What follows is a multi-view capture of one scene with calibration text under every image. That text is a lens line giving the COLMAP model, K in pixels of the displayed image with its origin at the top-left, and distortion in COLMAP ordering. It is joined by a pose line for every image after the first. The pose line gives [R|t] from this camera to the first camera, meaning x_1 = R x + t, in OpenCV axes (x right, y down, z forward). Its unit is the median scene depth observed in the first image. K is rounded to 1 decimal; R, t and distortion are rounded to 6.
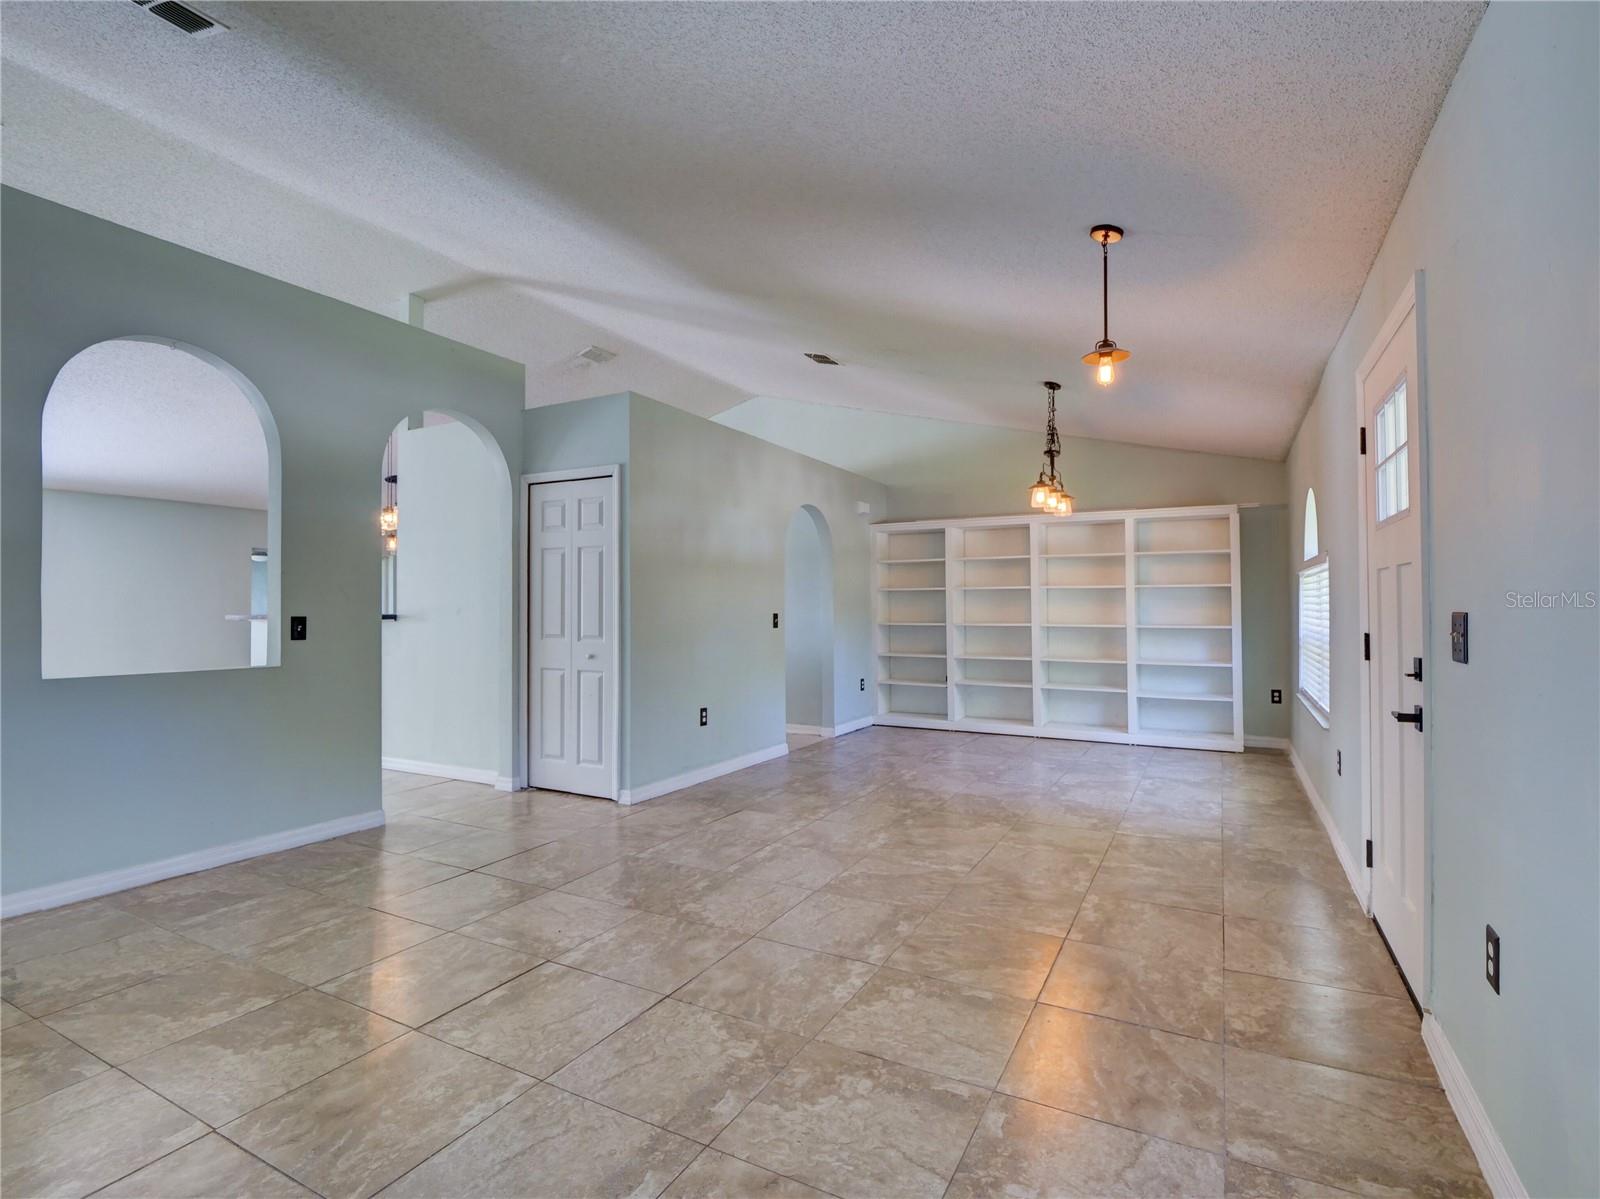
lens RADIAL K [[777.9, 0, 796.9], [0, 777.9, 597.2], [0, 0, 1]] dist [-0.013352, -0.000167]
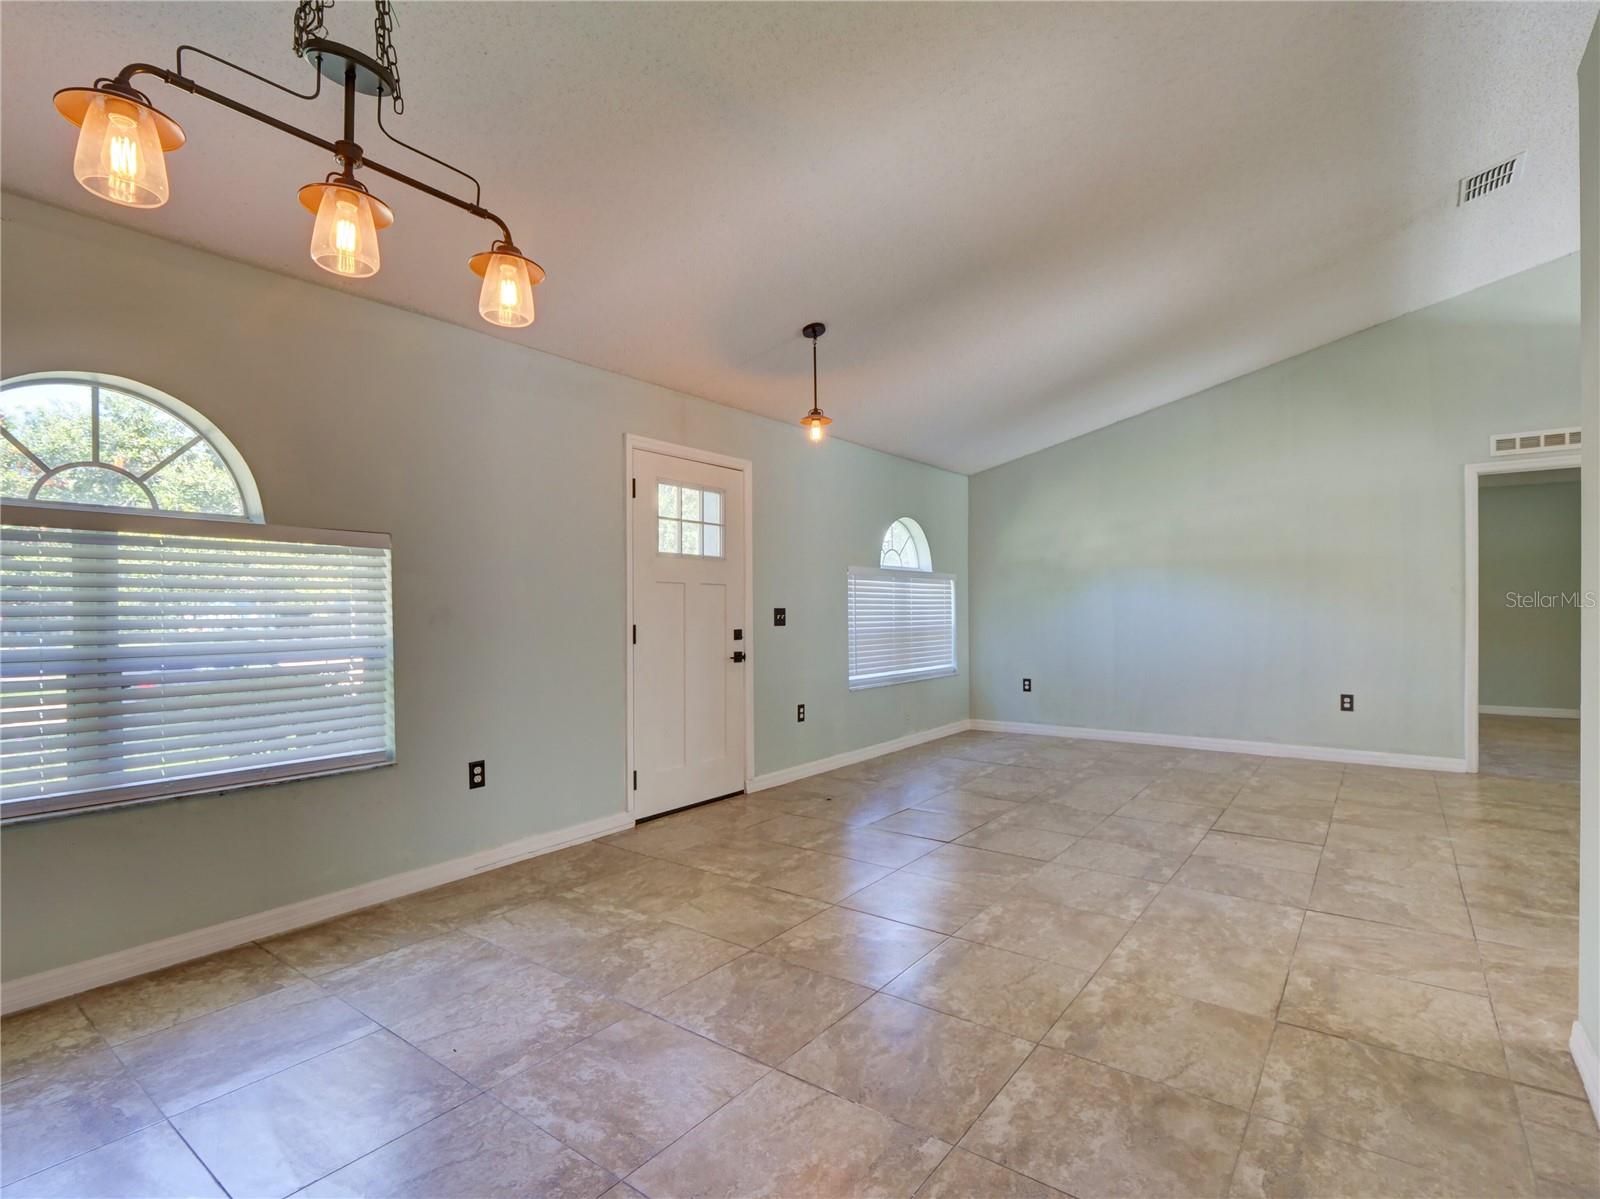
lens RADIAL K [[797.6, 0, 803.5], [0, 797.6, 601.6], [0, 0, 1]] dist [-0.013538, 0.001109]
pose [[-0.990417, 0.011167, 0.137657, 0.188650], [0.007945, 0.999682, -0.023932, 0.034466], [-0.137880, -0.022609, -0.990191, 1.961263]]
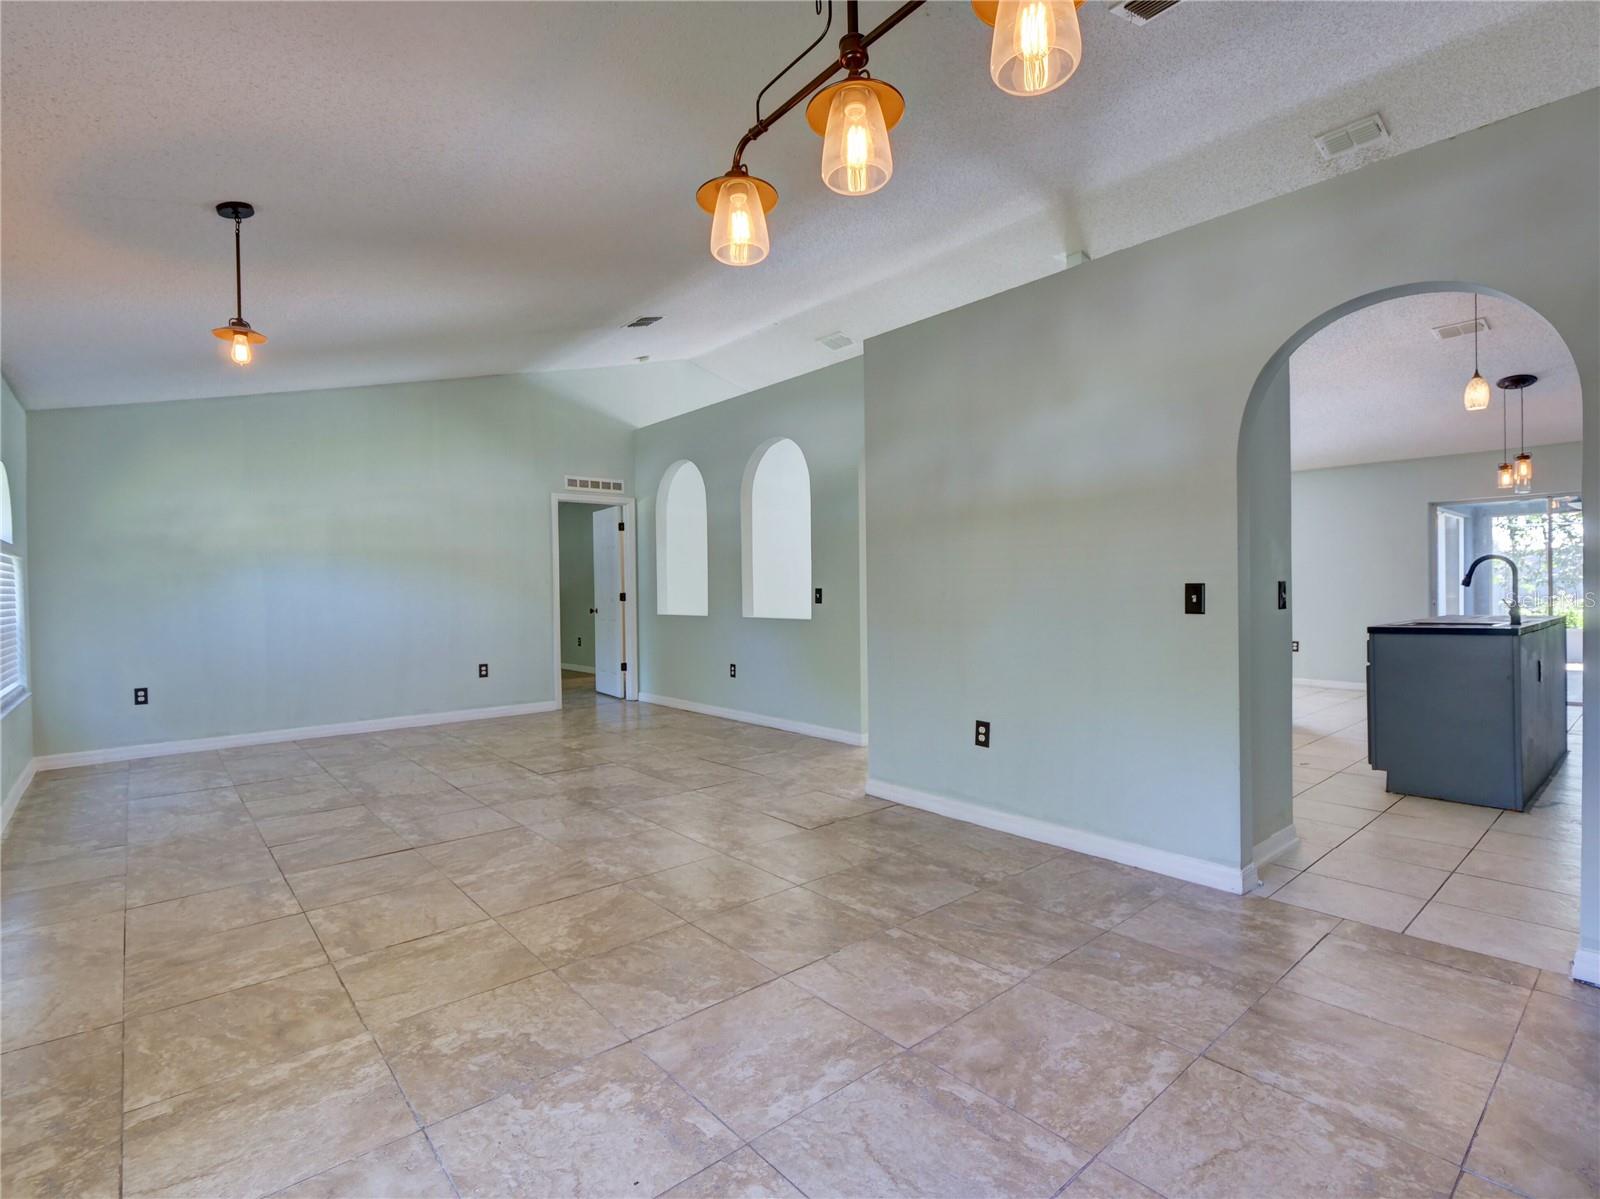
lens RADIAL K [[777.9, 0, 796.9], [0, 777.9, 597.2], [0, 0, 1]] dist [-0.013352, -0.000167]
pose [[-0.352026, 0.019321, -0.935791, 0.884628], [0.030941, 0.999481, 0.008997, 0.030663], [0.935479, -0.025787, -0.352441, 1.646729]]
